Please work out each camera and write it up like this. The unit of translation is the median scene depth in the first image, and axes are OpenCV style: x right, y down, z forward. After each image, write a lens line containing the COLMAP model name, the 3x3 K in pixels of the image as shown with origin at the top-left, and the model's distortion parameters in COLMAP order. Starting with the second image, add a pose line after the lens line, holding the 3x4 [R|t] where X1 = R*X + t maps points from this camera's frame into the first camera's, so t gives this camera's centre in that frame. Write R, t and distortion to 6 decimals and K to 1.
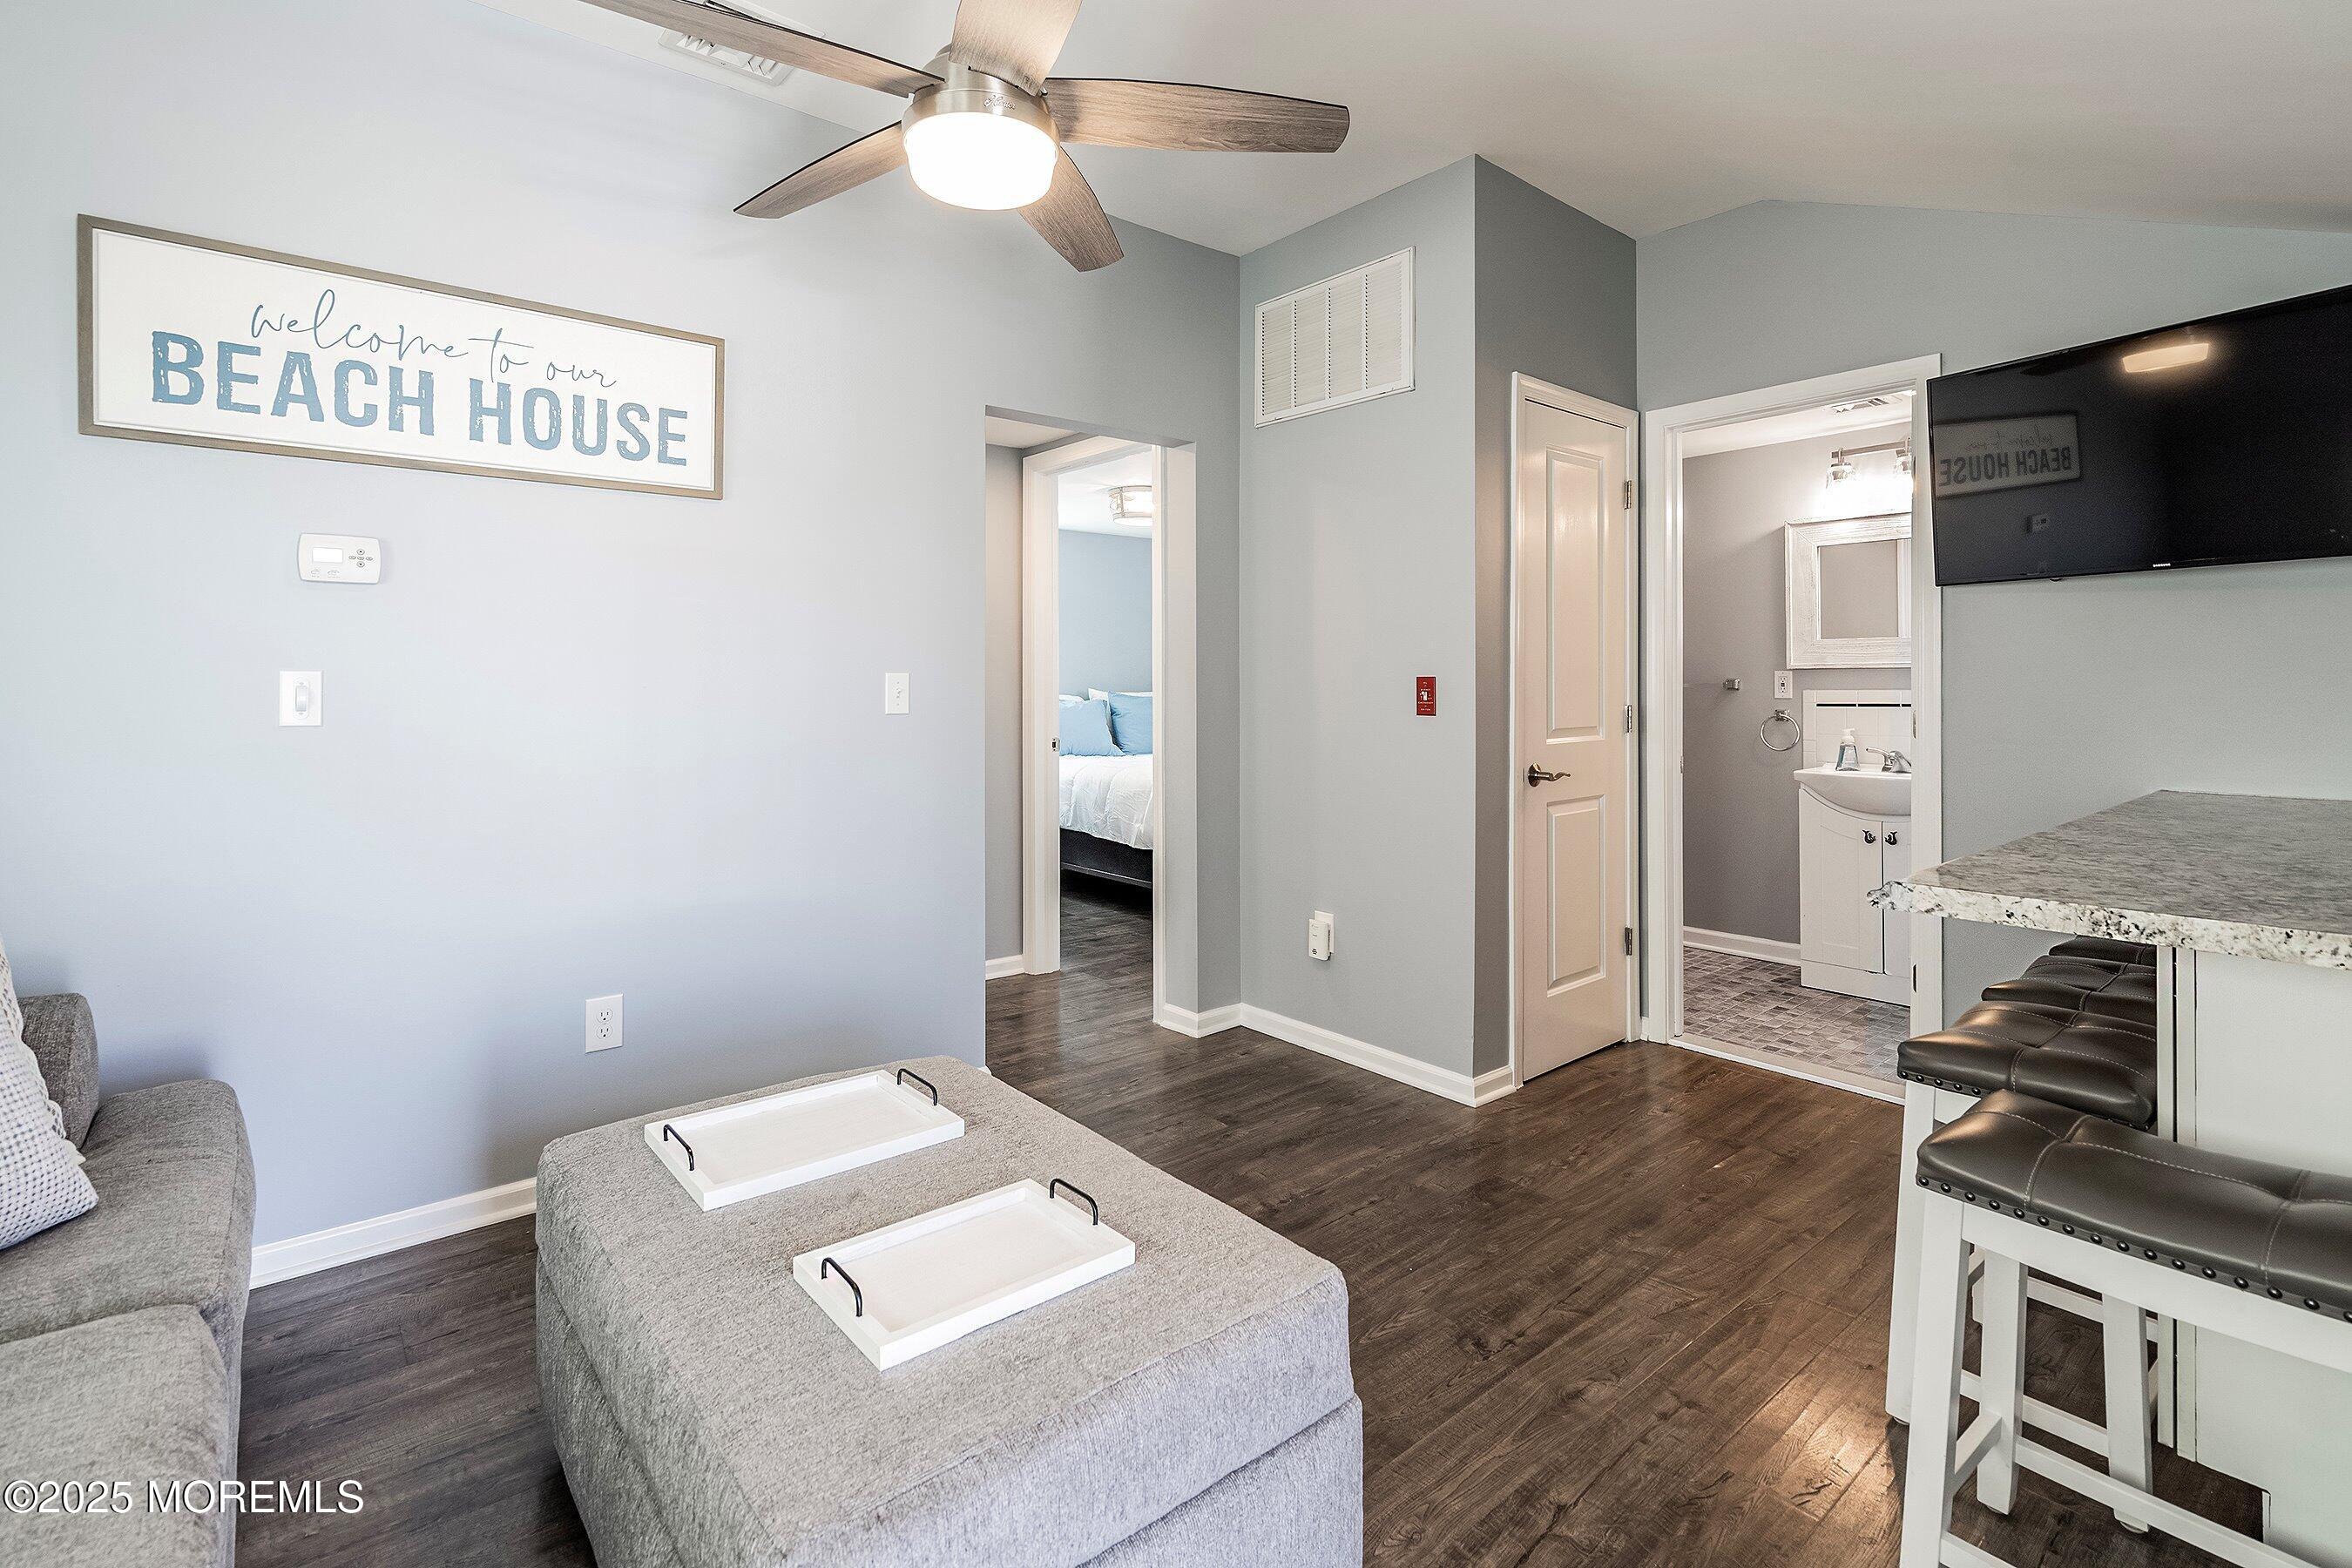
lens RADIAL K [[1090.6, 0, 1163.4], [0, 1090.6, 684.8], [0, 0, 1]] dist [-0.003741, -0.000033]
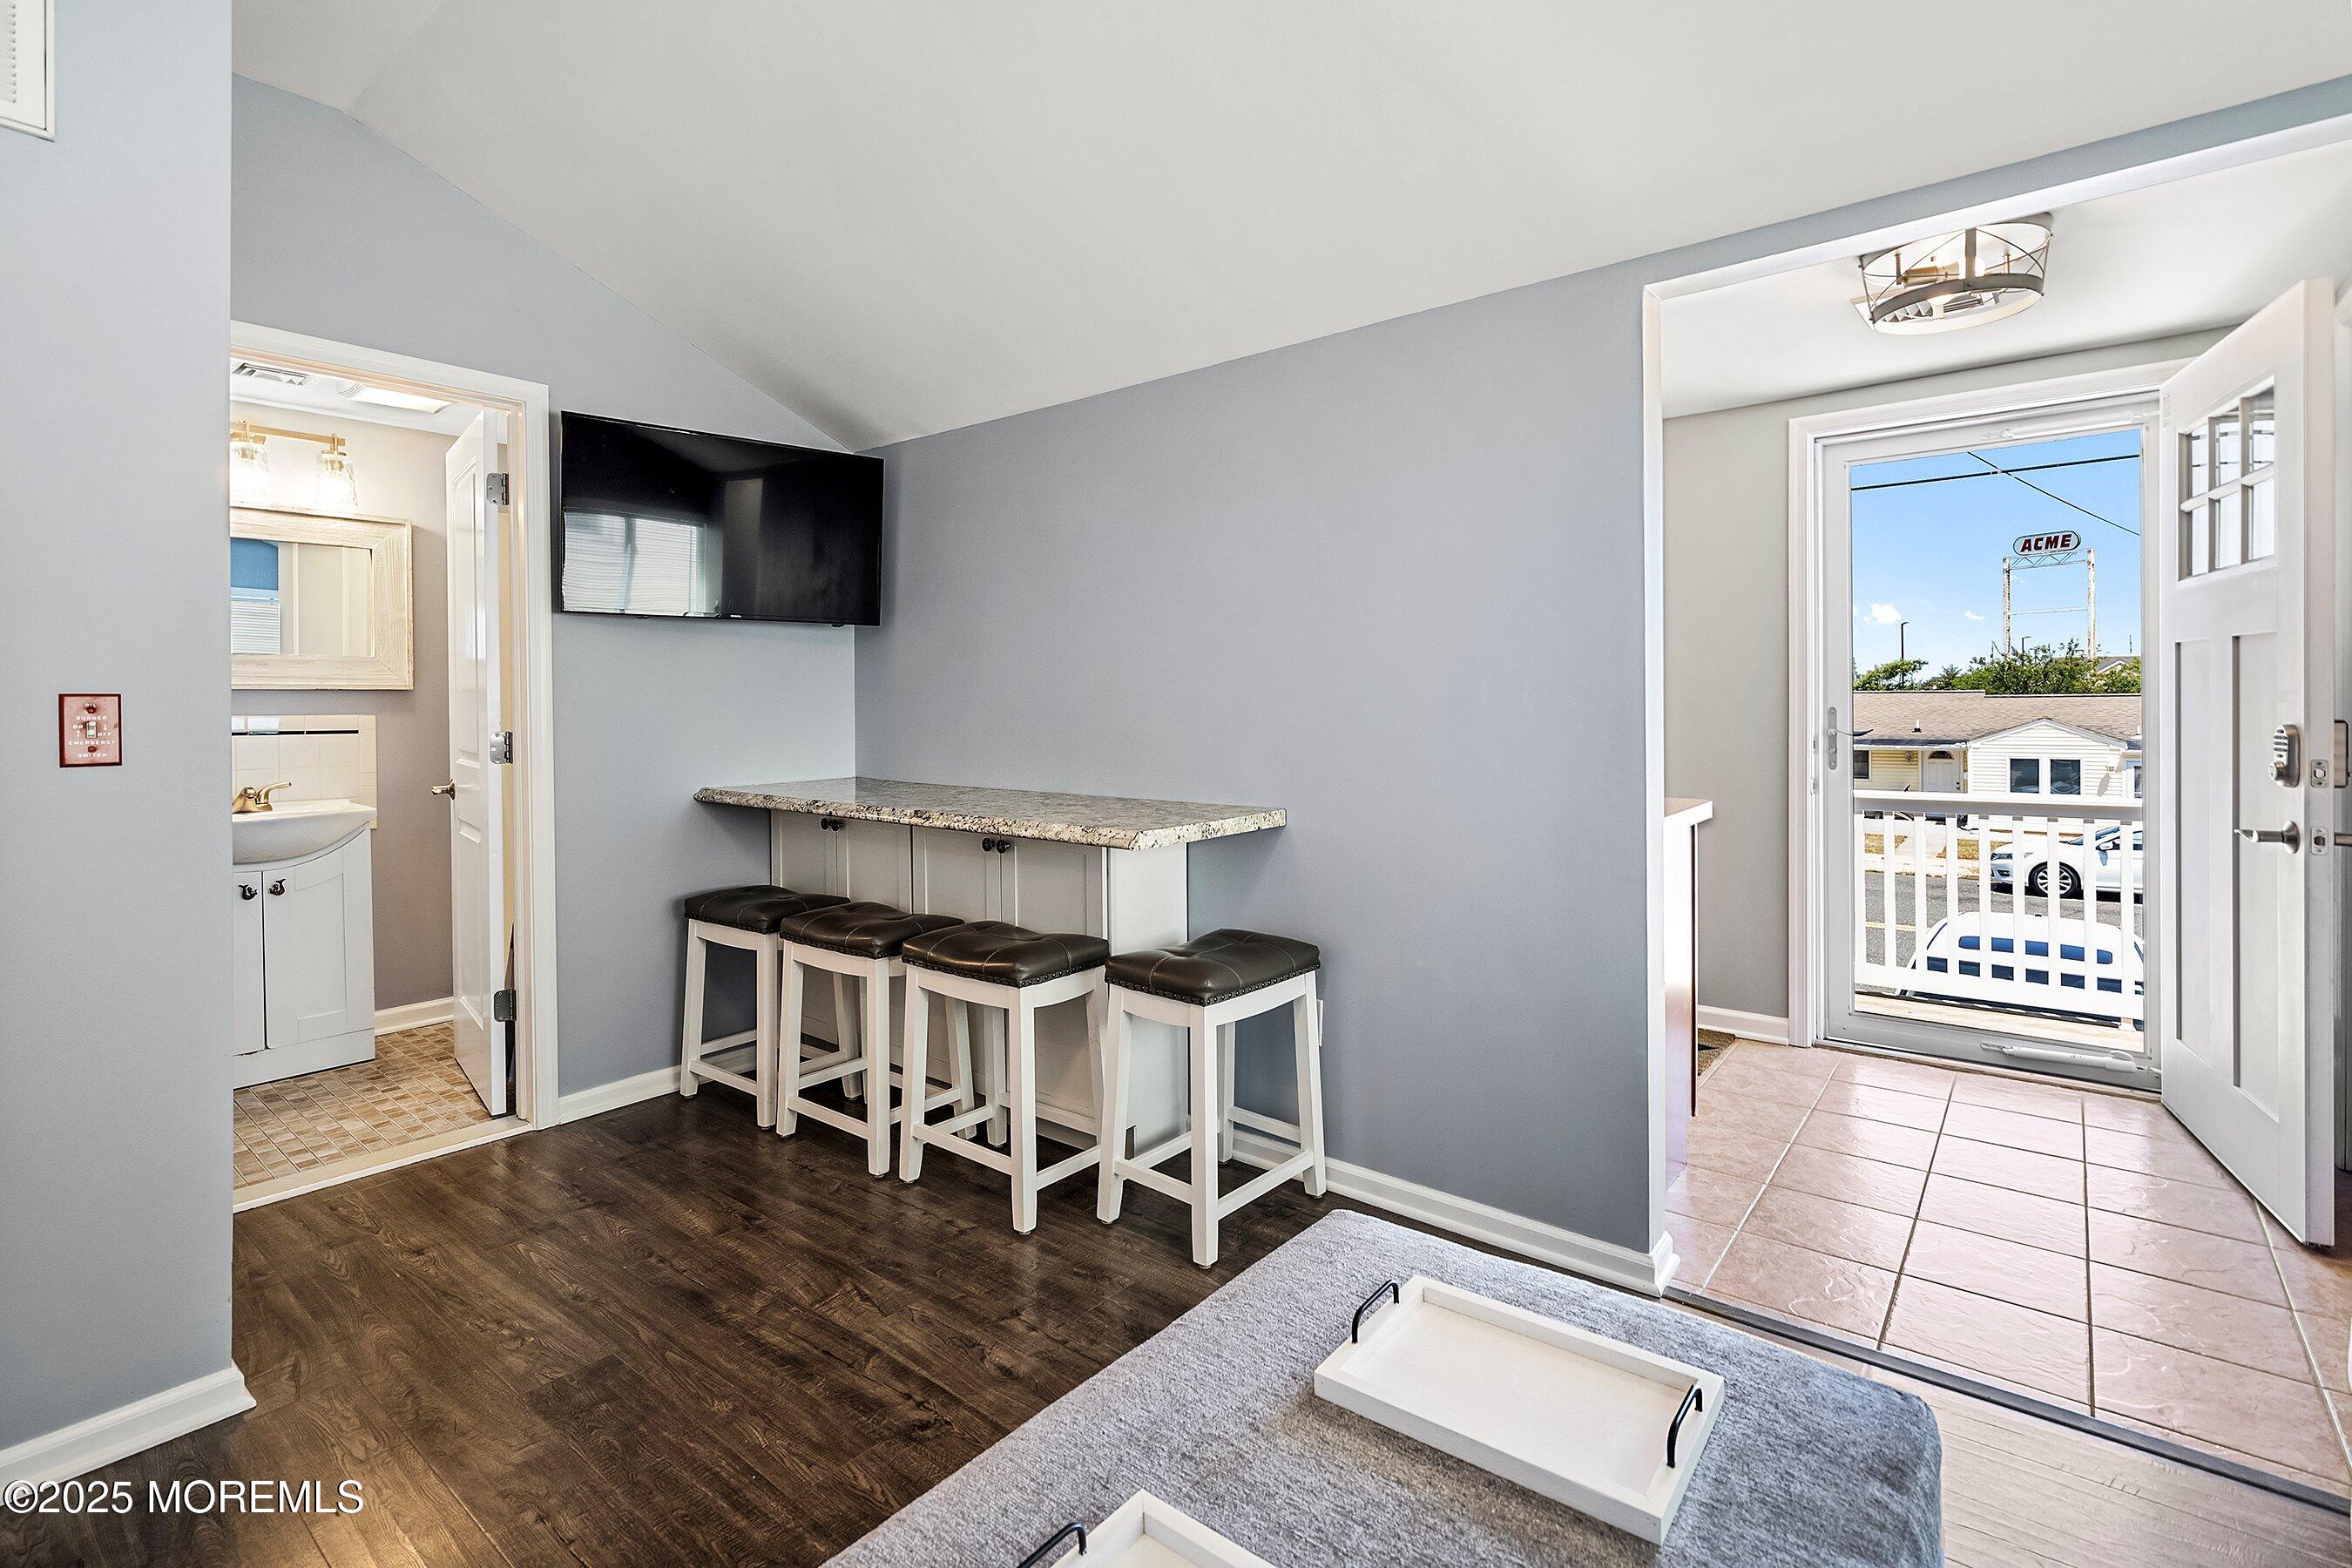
lens RADIAL K [[1090.6, 0, 1188.8], [0, 1090.6, 703.3], [0, 0, 1]] dist [-0.003741, -0.000033]
pose [[-0.213325, 0.002900, 0.976977, -0.313174], [0.010397, 0.999946, -0.000698, 0.004482], [-0.976926, 0.010009, -0.213344, 0.474854]]
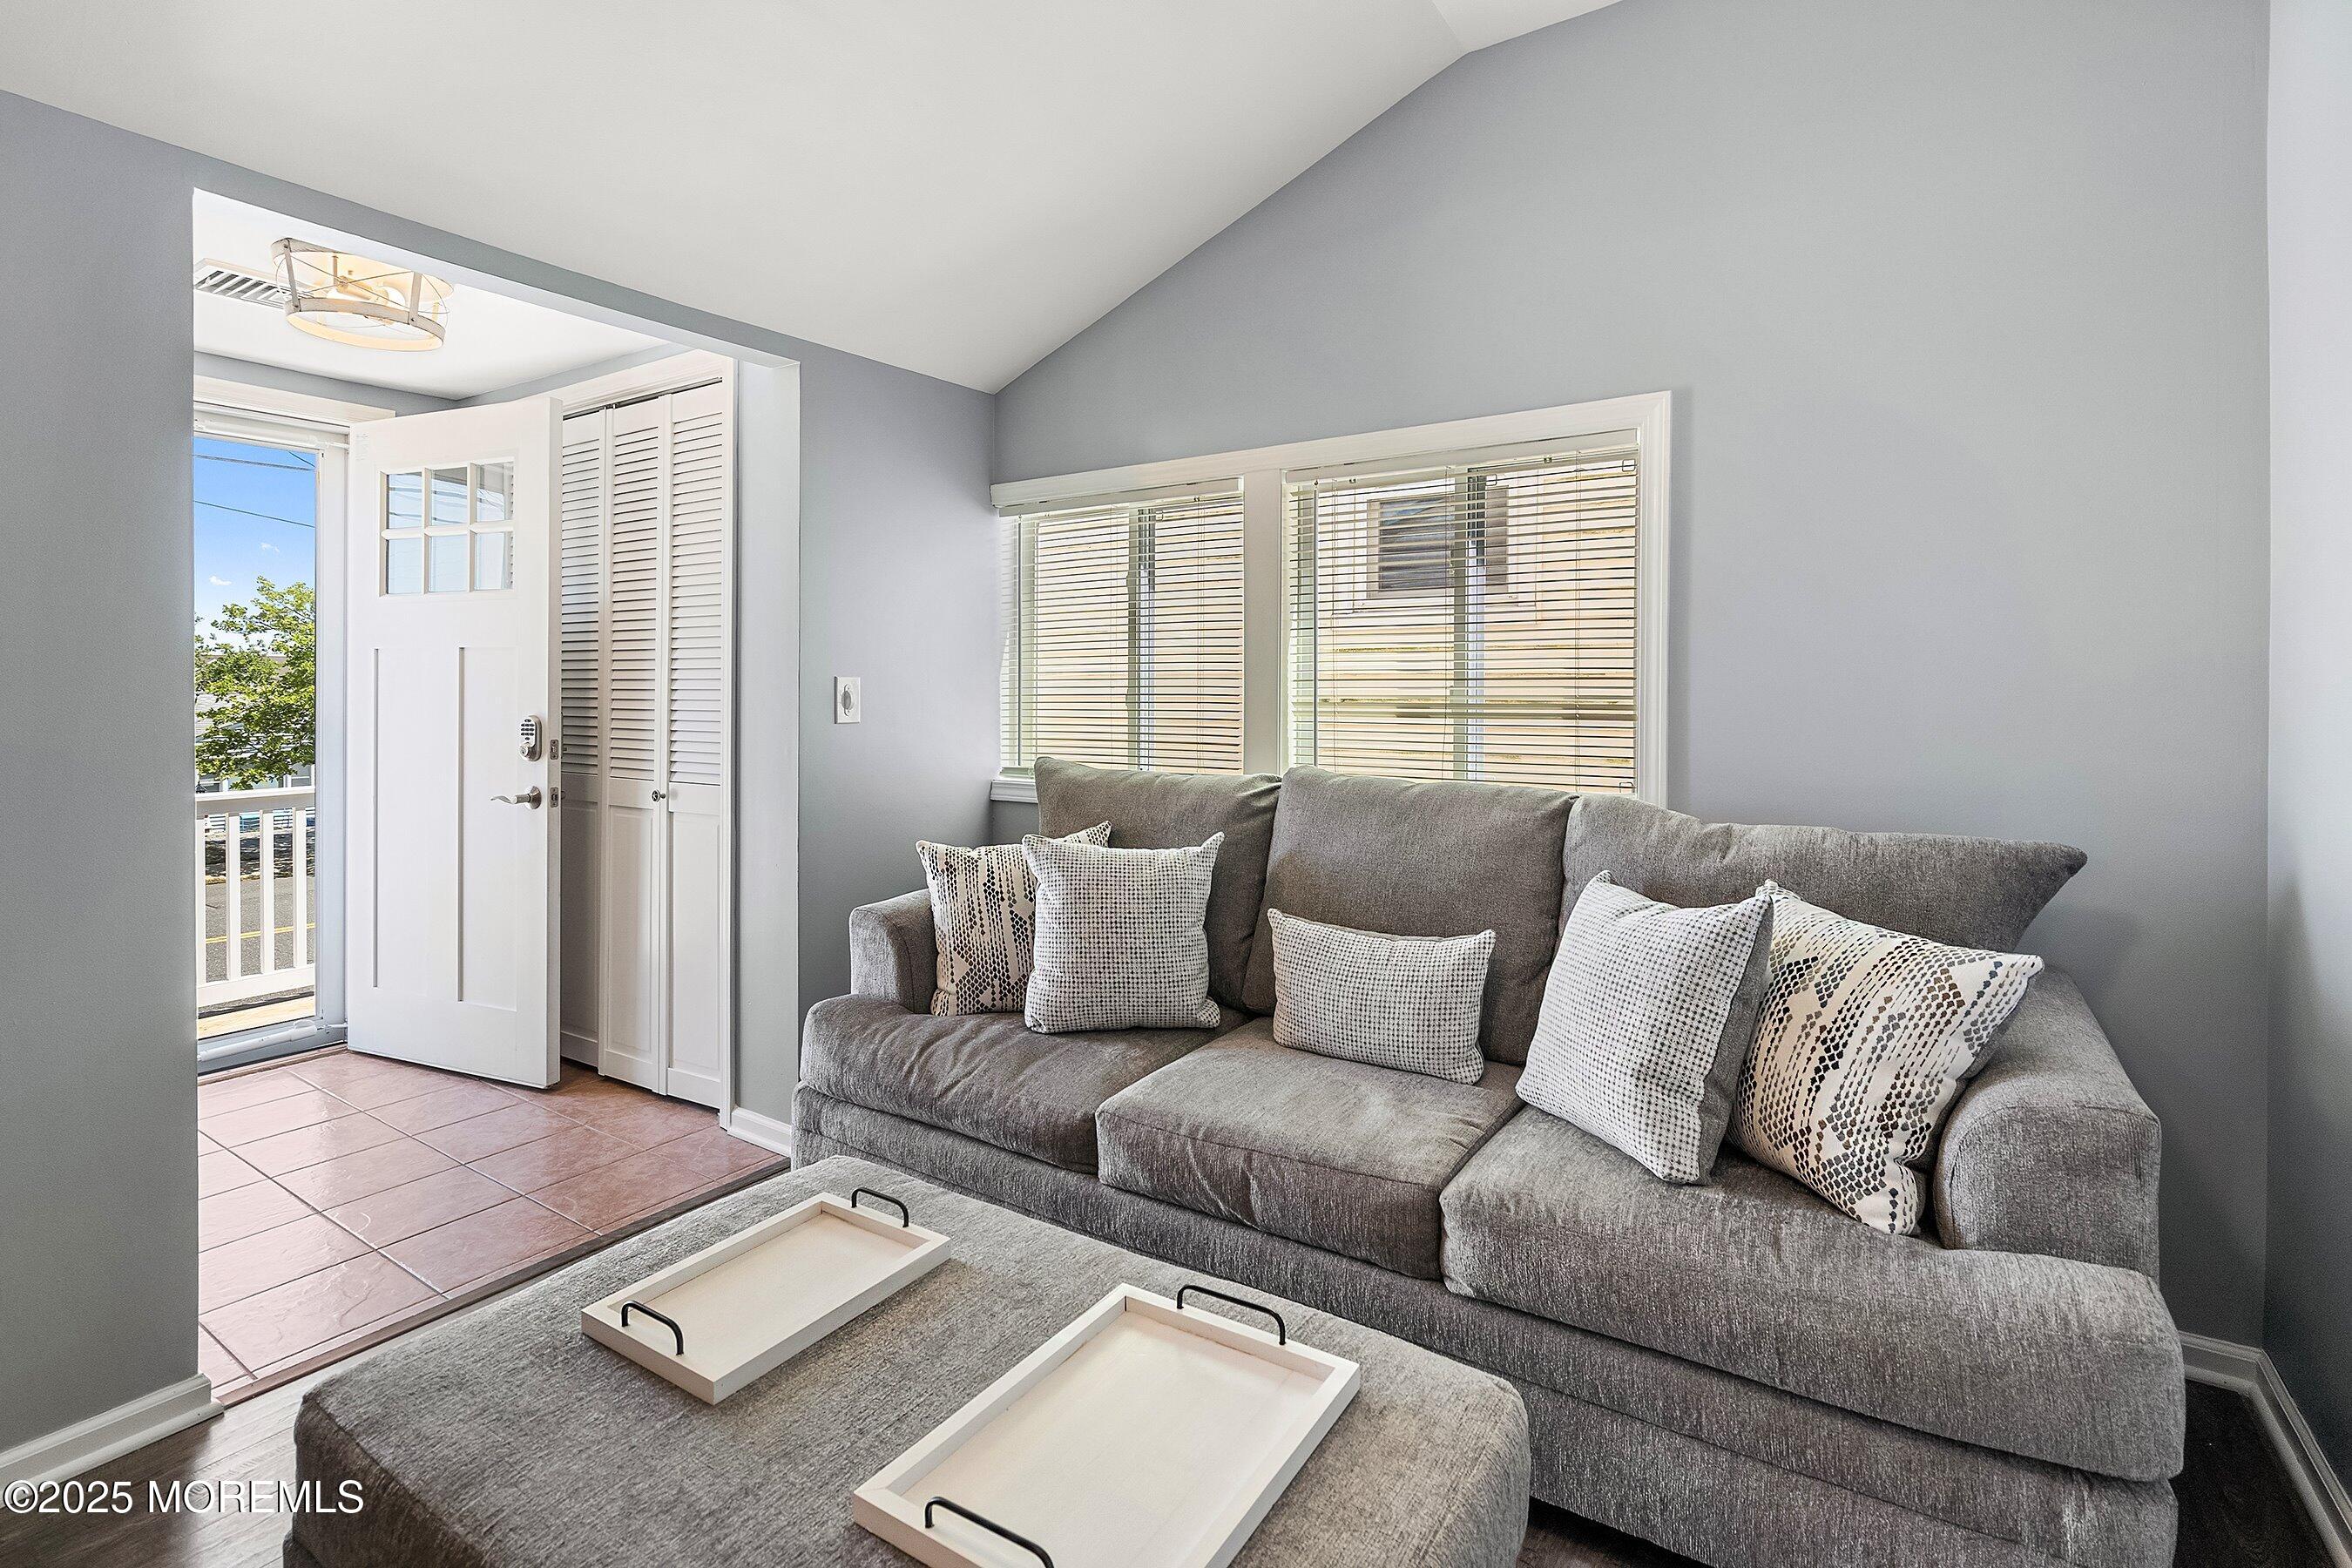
lens RADIAL K [[1090.6, 0, 1169.6], [0, 1090.6, 700.3], [0, 0, 1]] dist [-0.003741, -0.000033]
pose [[-0.950810, 0.004295, -0.309745, -0.074131], [0.001087, 0.999944, 0.010529, 0.002190], [0.309773, 0.009674, -0.950761, 0.676826]]
